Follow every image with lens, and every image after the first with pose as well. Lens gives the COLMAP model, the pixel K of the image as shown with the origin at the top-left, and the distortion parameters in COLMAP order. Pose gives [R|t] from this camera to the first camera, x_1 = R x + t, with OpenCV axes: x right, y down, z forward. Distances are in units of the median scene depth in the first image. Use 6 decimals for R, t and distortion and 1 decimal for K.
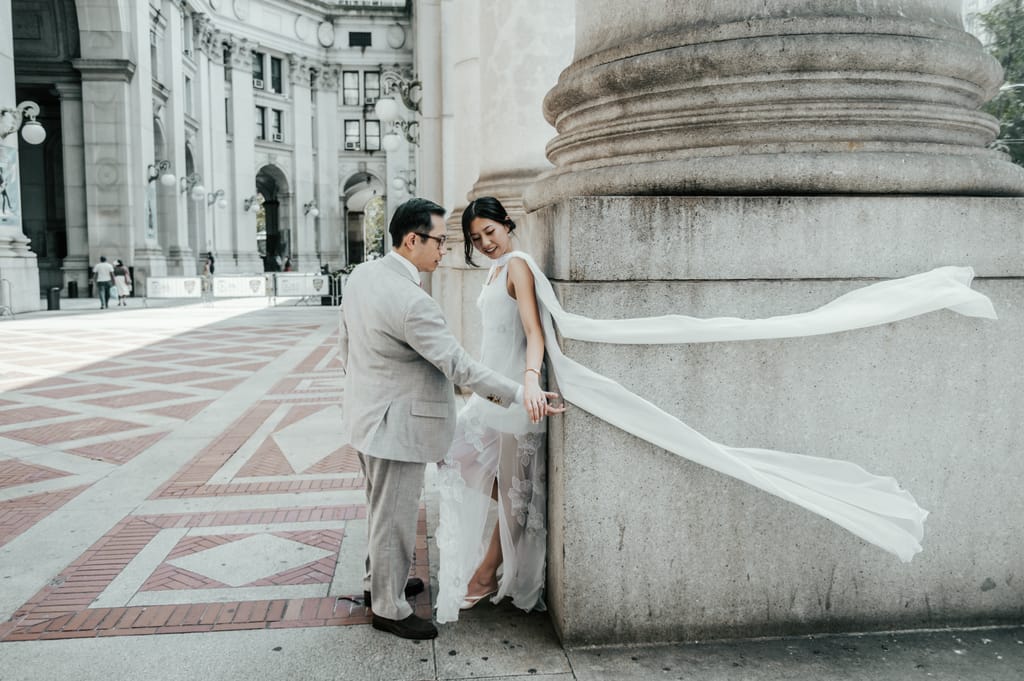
lens RADIAL K [[784.1, 0, 483.3], [0, 784.1, 332.5], [0, 0, 1]] dist [-0.006159, -0.007607]
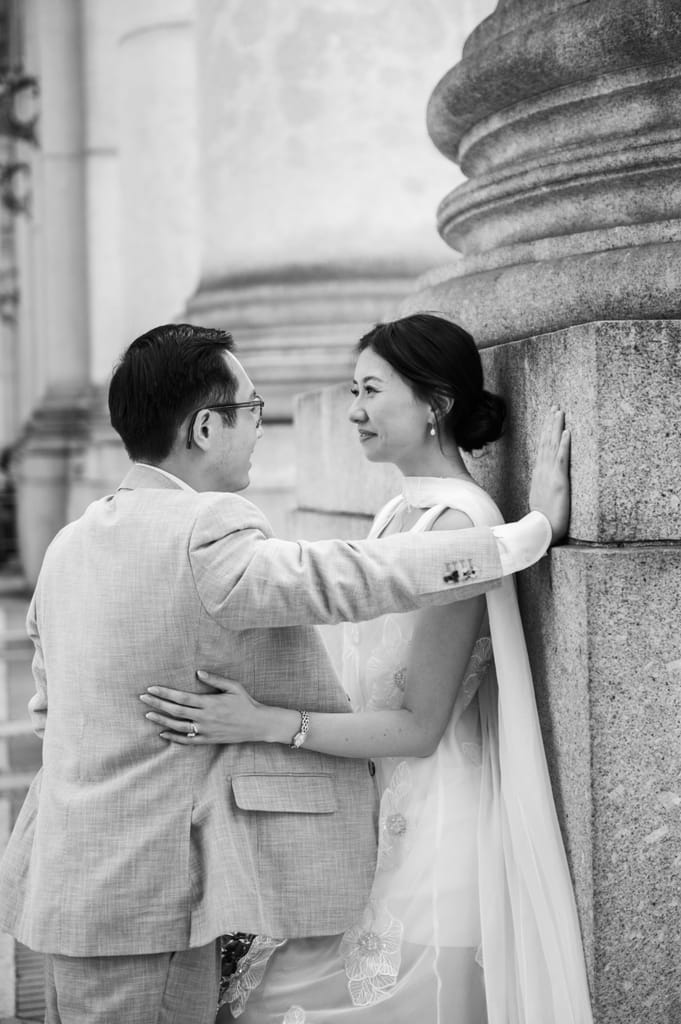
lens RADIAL K [[1674.4, 0, 340.5], [0, 1674.4, 512.0], [0, 0, 1]] dist [0.027475, -0.042922]
pose [[0.994183, -0.017550, 0.106263, -0.031187], [0.024039, 0.997903, -0.060095, -0.011037], [-0.104986, 0.062300, 0.992520, 0.066631]]
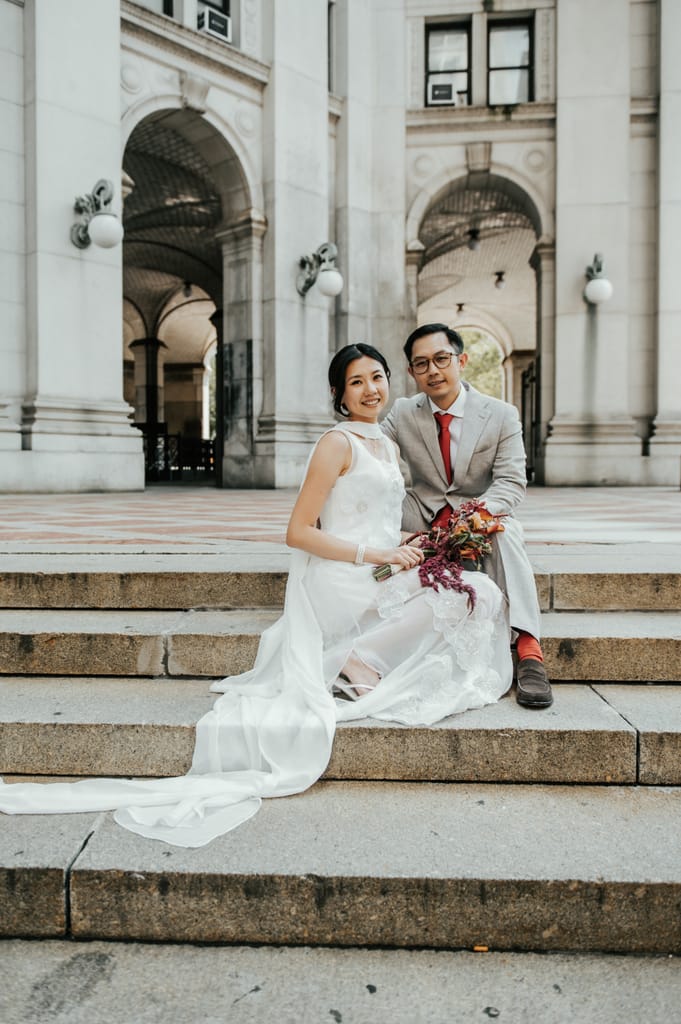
lens RADIAL K [[856.1, 0, 325.5], [0, 856.1, 505.2], [0, 0, 1]] dist [-0.013327, -0.012522]
pose [[0.976335, 0.012139, -0.215922, -1.511869], [-0.022152, 0.998785, -0.044014, -0.546819], [0.215125, 0.047755, 0.975418, 7.093070]]
